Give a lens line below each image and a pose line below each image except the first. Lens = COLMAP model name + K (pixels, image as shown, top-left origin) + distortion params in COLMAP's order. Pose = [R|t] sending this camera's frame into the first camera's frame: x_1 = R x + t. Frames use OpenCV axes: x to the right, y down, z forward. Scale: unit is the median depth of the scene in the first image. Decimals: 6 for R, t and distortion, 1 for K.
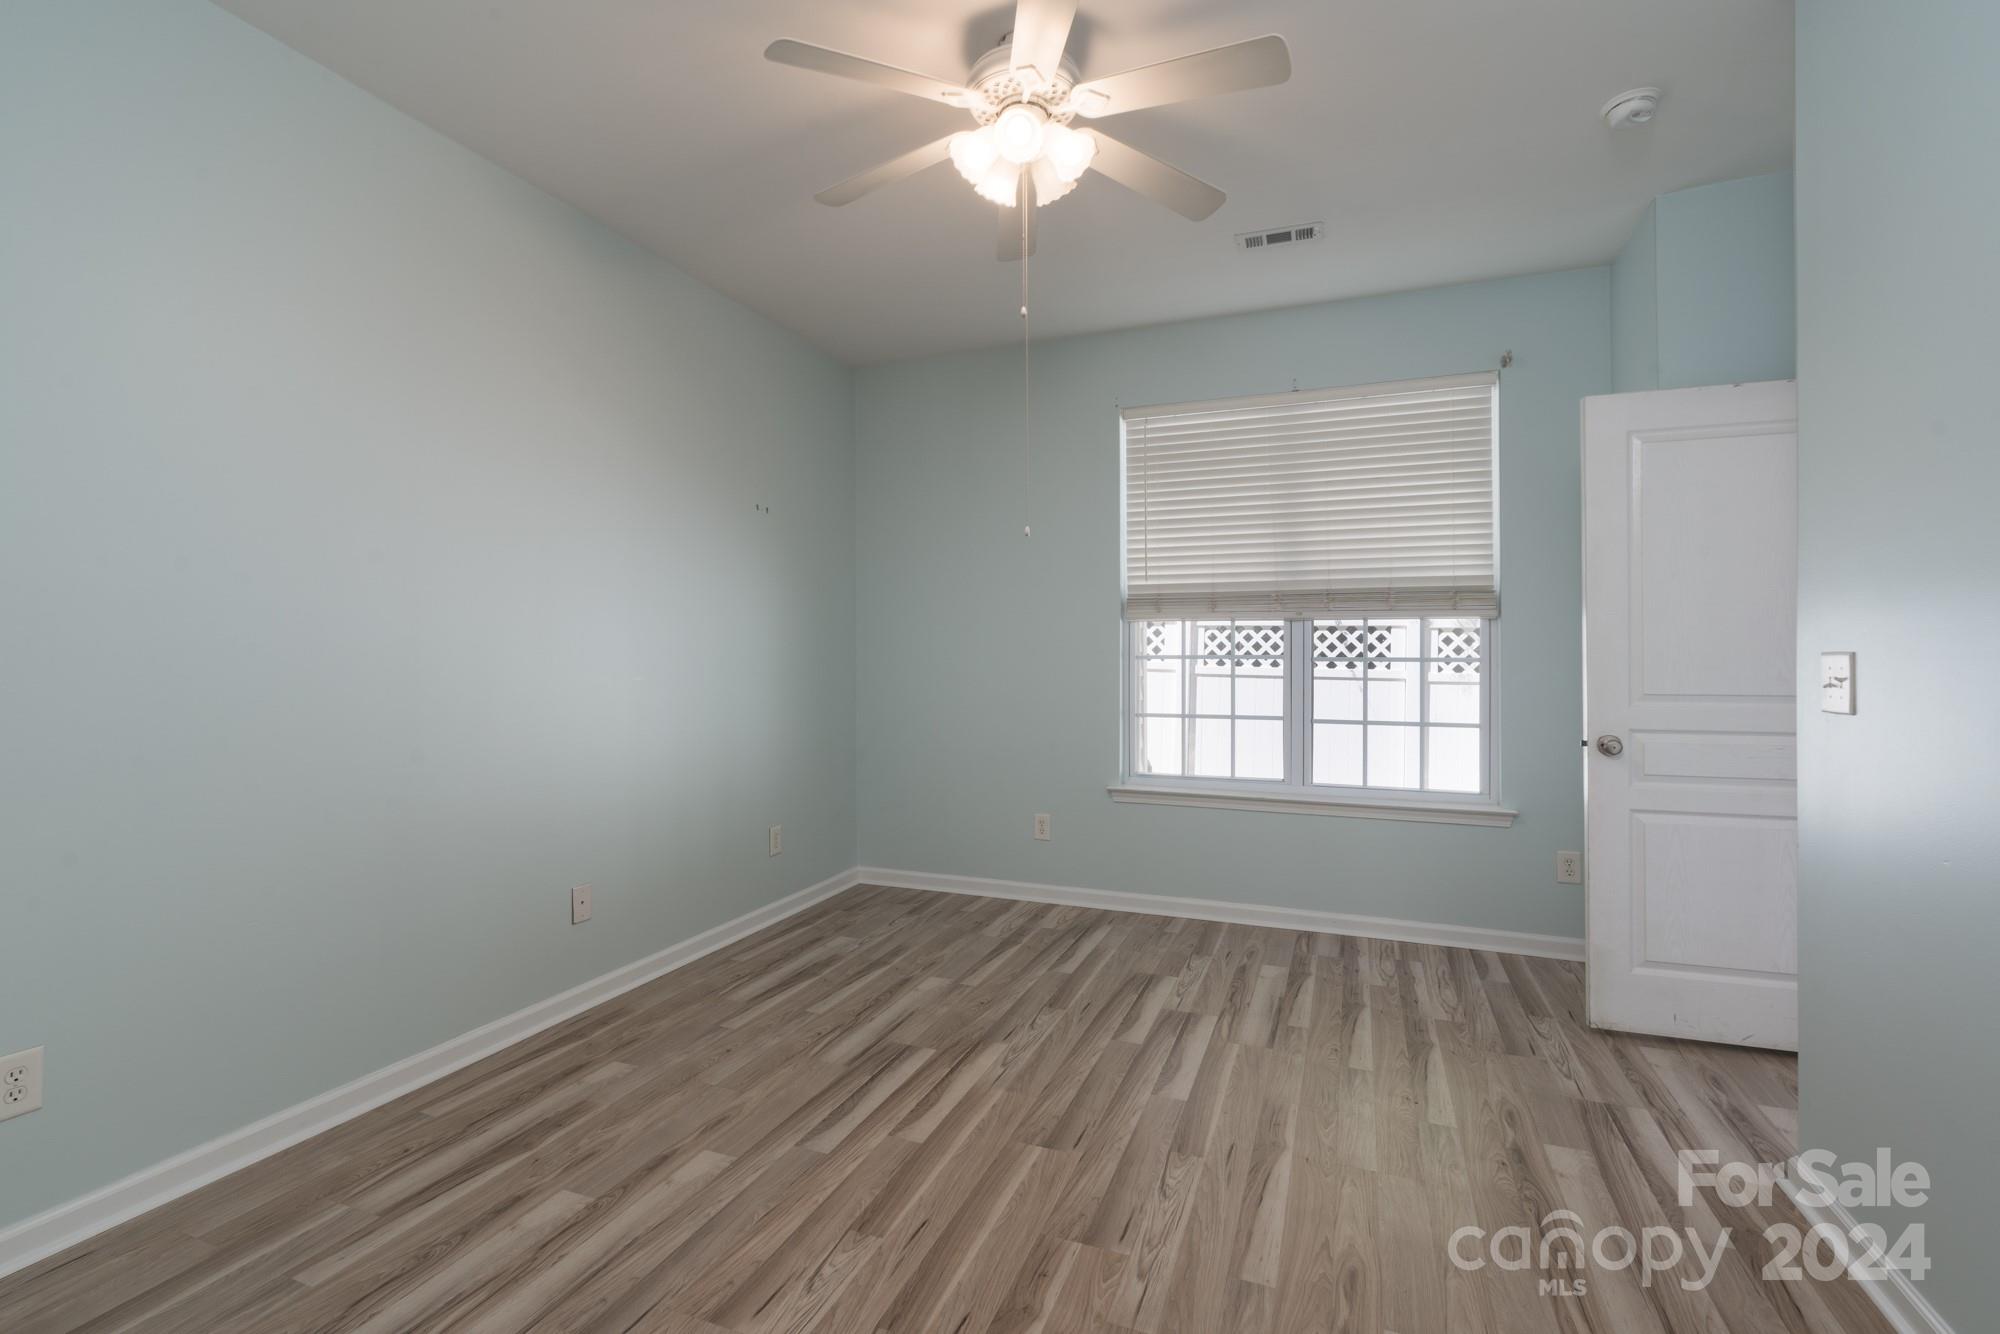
lens RADIAL K [[906.9, 0, 999.5], [0, 906.9, 660.2], [0, 0, 1]] dist [-0.004001, 0.000764]
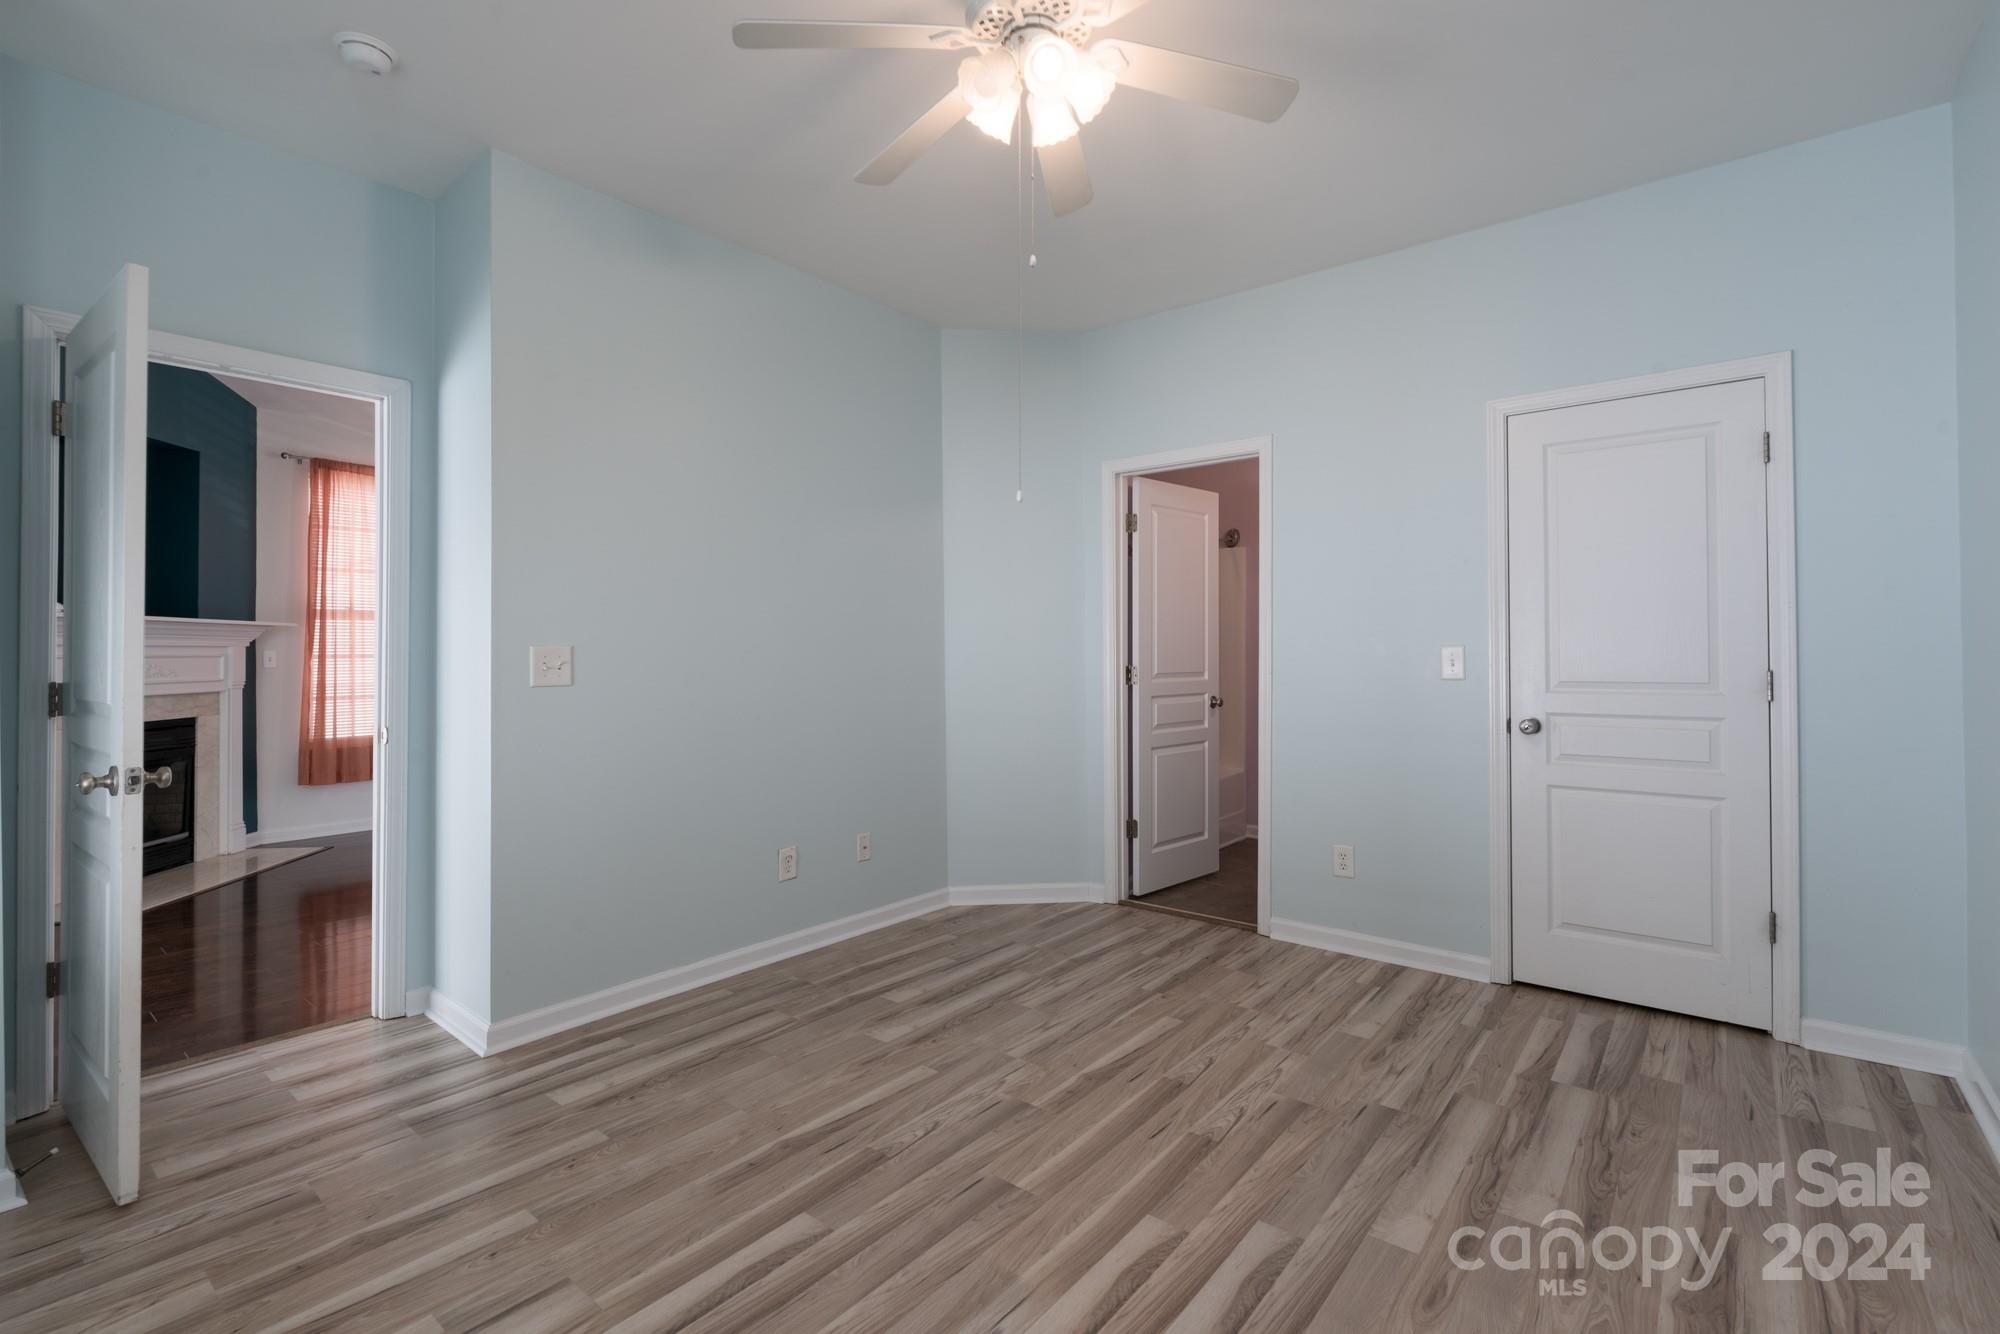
lens RADIAL K [[906.9, 0, 992.8], [0, 906.9, 660.4], [0, 0, 1]] dist [-0.004001, 0.000764]
pose [[-0.952438, -0.000506, 0.304733, -0.219187], [0.005158, 0.999829, 0.017779, -0.006821], [-0.304690, 0.018505, -0.952272, 1.961857]]
